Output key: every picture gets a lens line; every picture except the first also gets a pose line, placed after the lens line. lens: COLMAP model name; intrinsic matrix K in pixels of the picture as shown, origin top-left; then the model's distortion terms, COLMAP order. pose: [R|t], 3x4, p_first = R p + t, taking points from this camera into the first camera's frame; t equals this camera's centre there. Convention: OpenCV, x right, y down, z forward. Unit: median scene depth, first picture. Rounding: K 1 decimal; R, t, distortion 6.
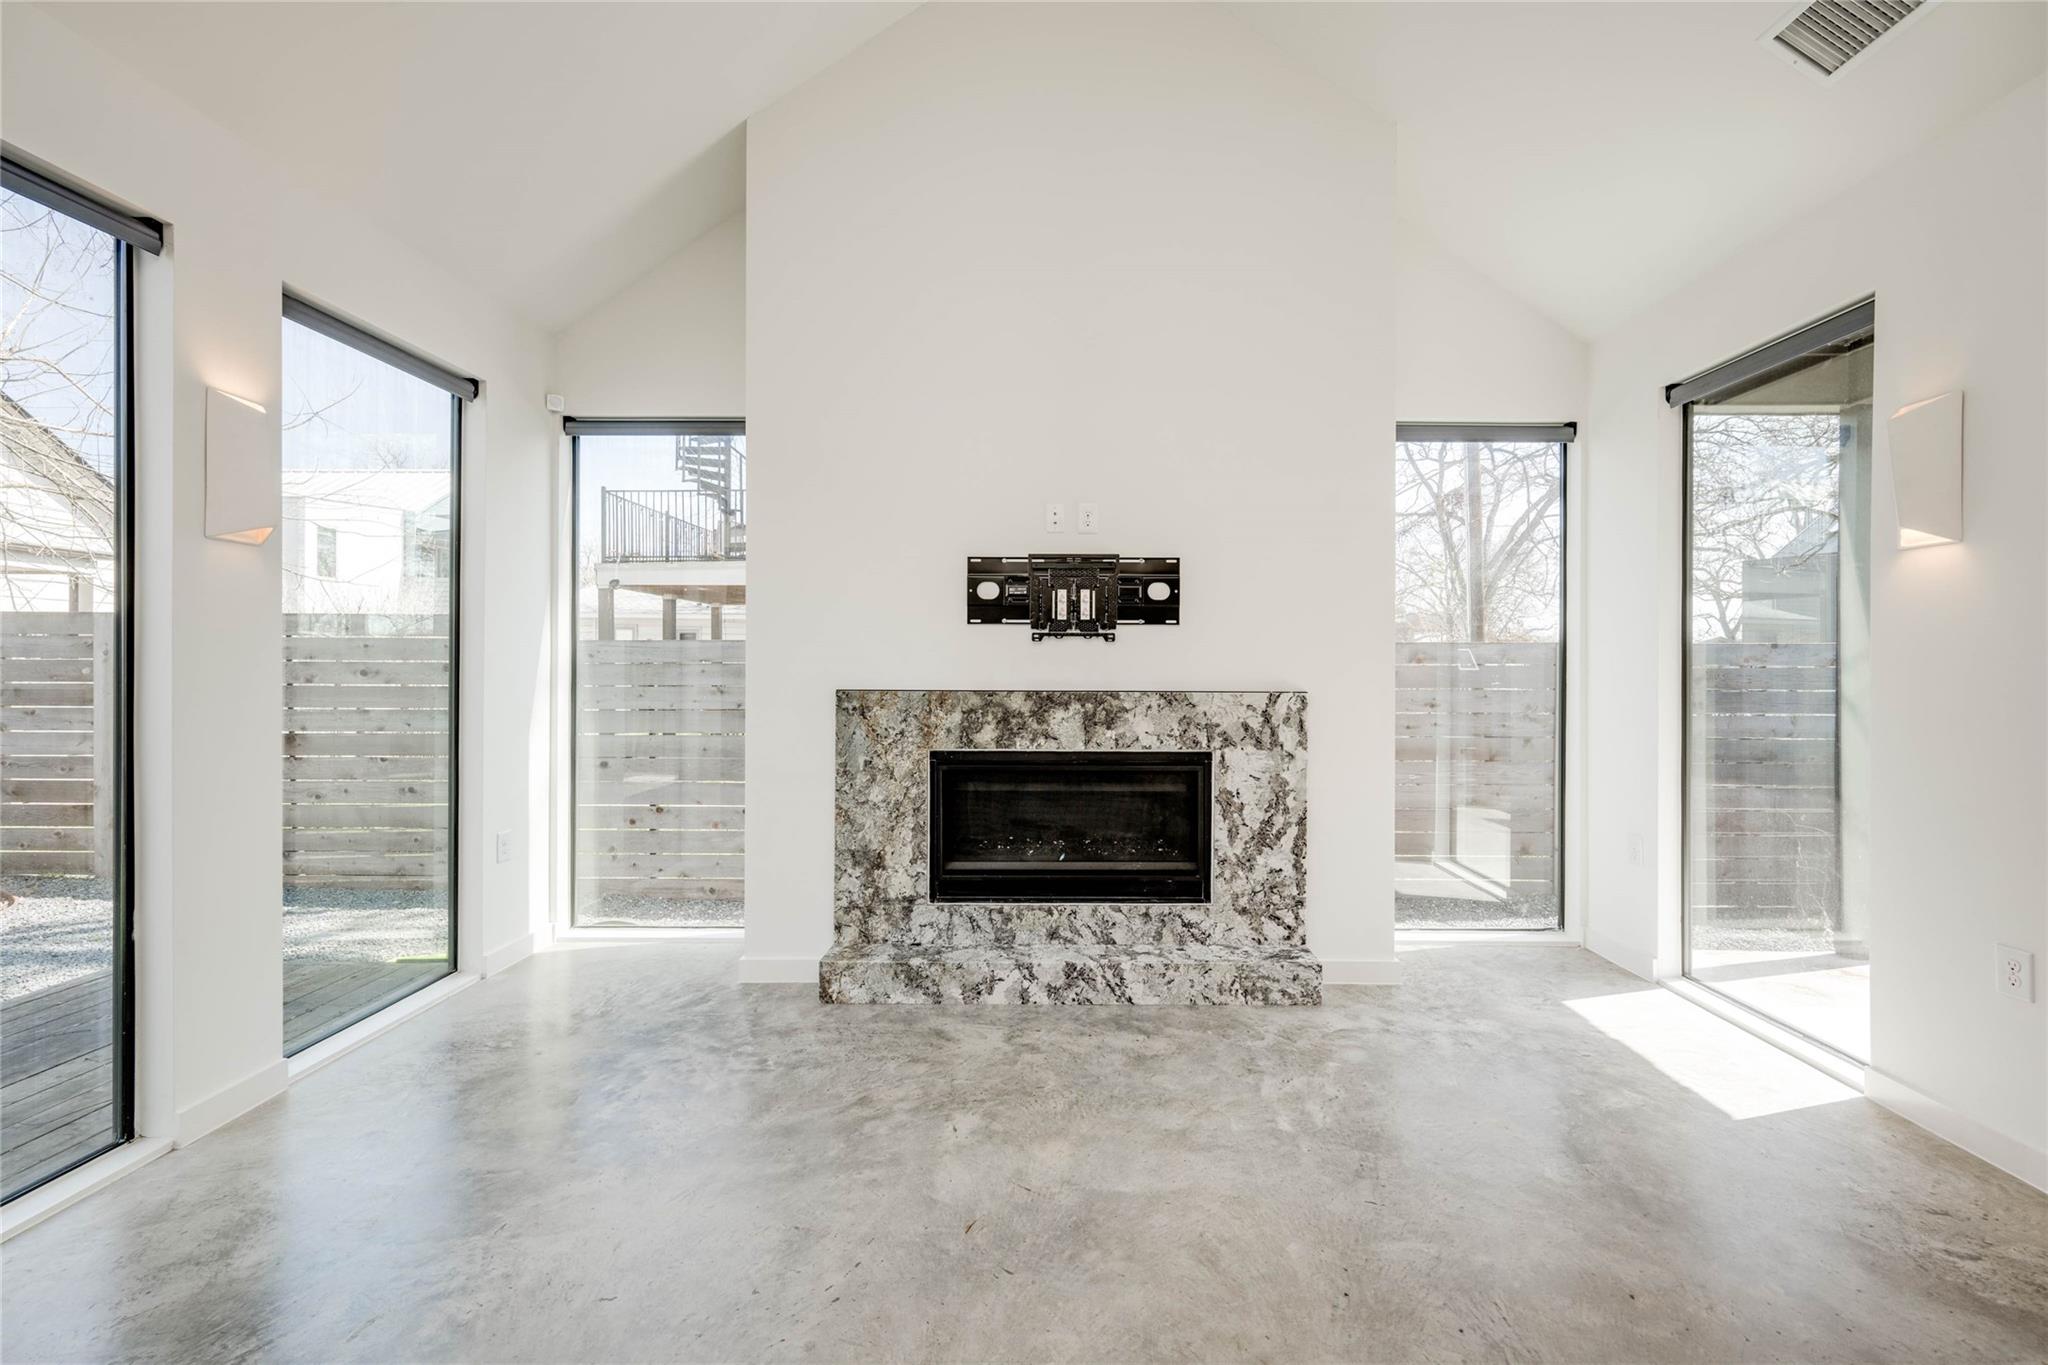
lens RADIAL K [[823.1, 0, 1064.0], [0, 823.1, 668.6], [0, 0, 1]] dist [0.001653, -0.000187]
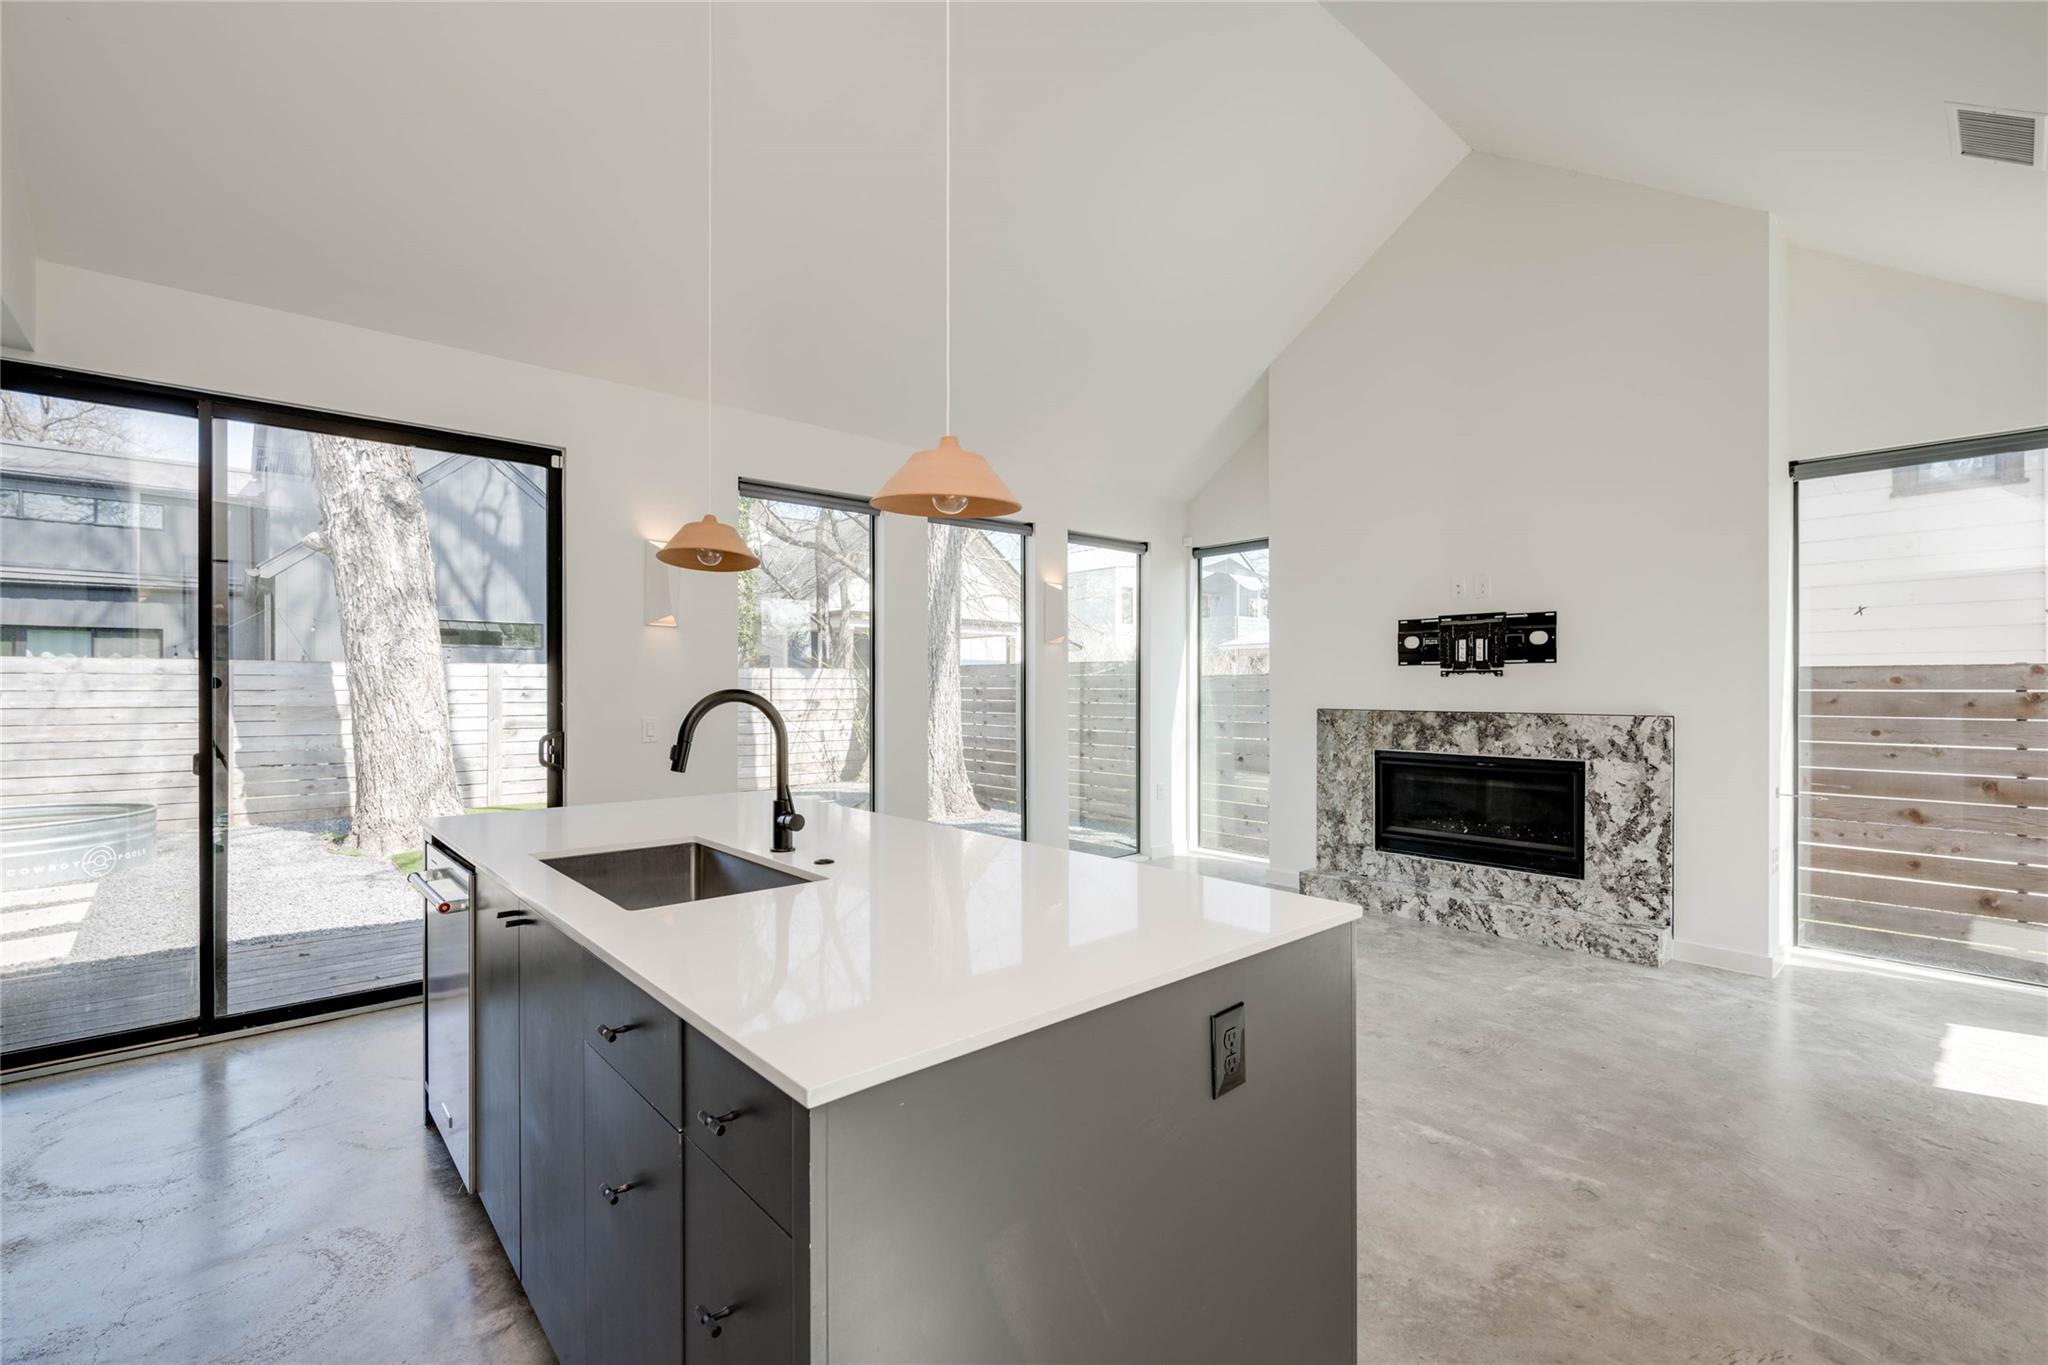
lens RADIAL K [[909.9, 0, 1013.2], [0, 909.9, 683.4], [0, 0, 1]] dist [0.005316, 0.000219]
pose [[0.648190, -0.007090, -0.761446, 0.687923], [0.002414, 0.999971, -0.007257, -0.012156], [0.761475, 0.002866, 0.648188, -0.596303]]
